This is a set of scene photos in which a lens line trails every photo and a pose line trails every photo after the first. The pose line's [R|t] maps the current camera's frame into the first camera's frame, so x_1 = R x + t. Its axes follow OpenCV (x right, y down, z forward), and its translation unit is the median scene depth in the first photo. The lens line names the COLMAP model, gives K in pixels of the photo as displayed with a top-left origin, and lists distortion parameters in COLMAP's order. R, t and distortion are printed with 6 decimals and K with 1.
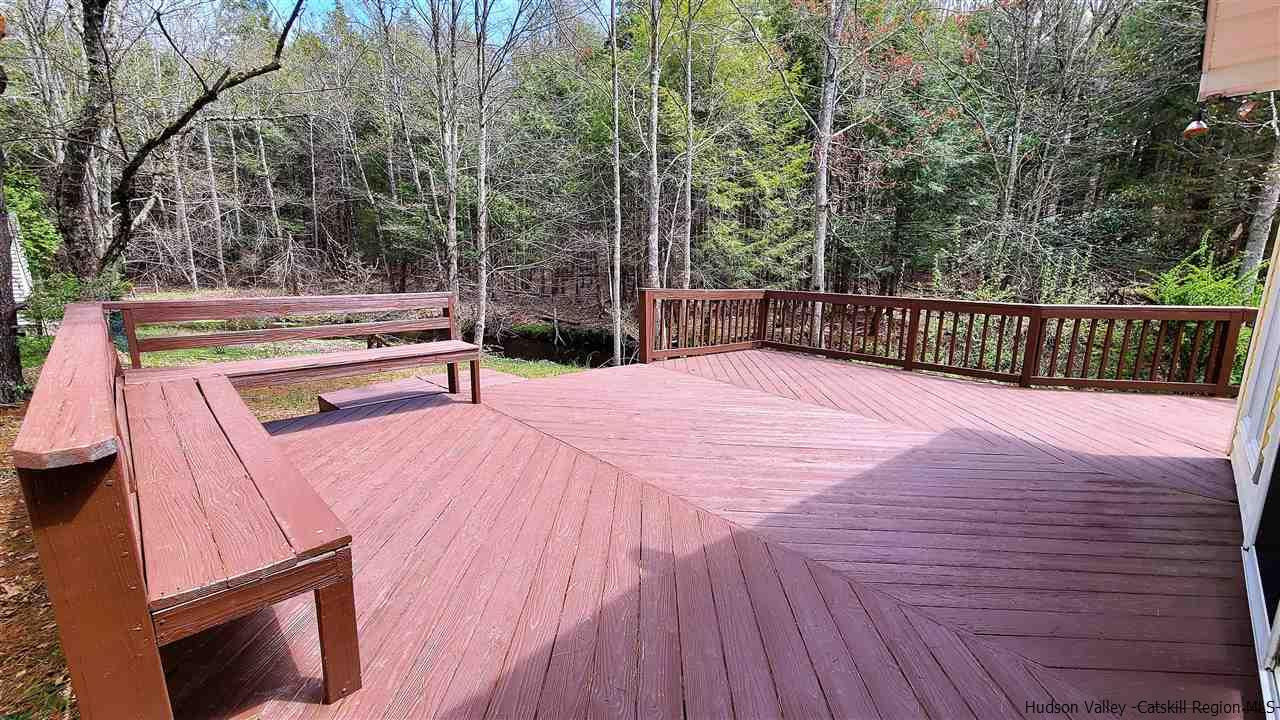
lens RADIAL K [[521.3, 0, 640.0], [0, 521.3, 360.0], [0, 0, 1]] dist [-0.000156, -0.002505]
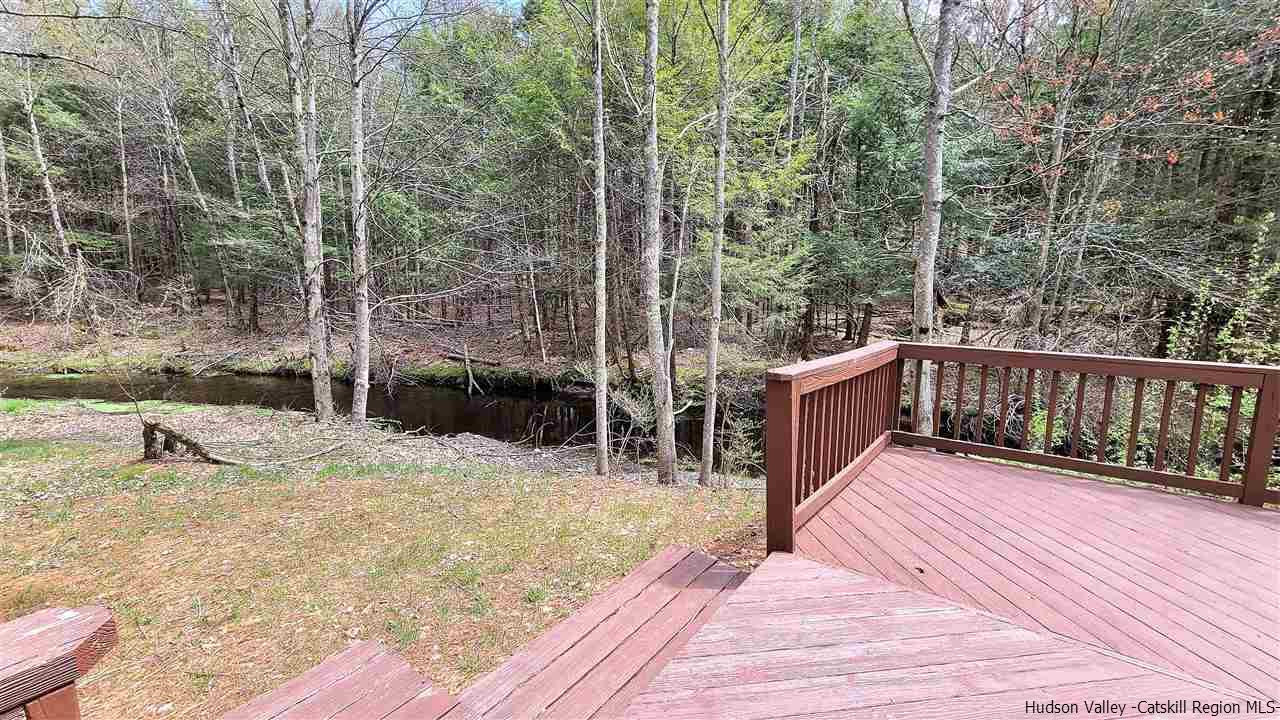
lens RADIAL K [[521.3, 0, 640.0], [0, 521.3, 360.0], [0, 0, 1]] dist [-0.000156, -0.002505]
pose [[0.981578, -0.037825, 0.187278, -0.092212], [0.044022, 0.998608, -0.029038, -0.072255], [-0.185919, 0.036747, 0.981878, 0.318215]]
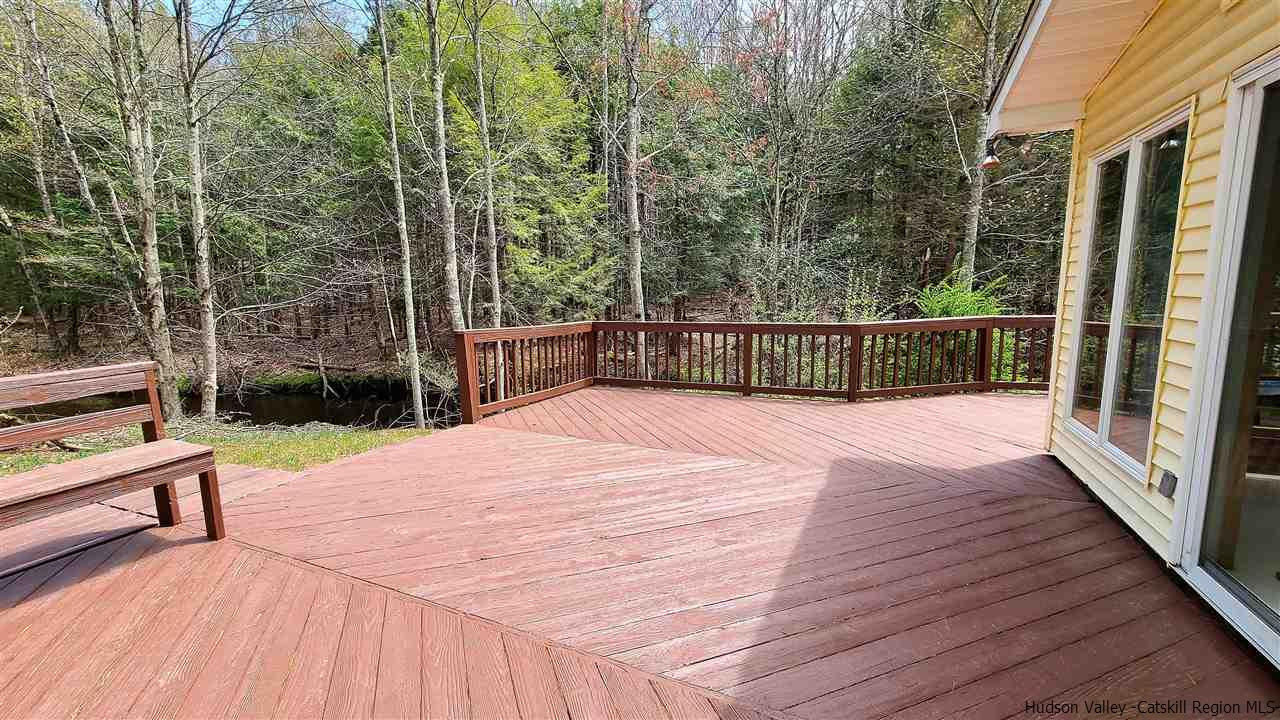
lens RADIAL K [[521.3, 0, 640.0], [0, 521.3, 360.0], [0, 0, 1]] dist [-0.000156, -0.002505]
pose [[0.919045, -0.085388, 0.384793, -0.026291], [0.104409, 0.994118, -0.028771, -0.020858], [-0.380073, 0.066617, 0.922554, 0.082861]]
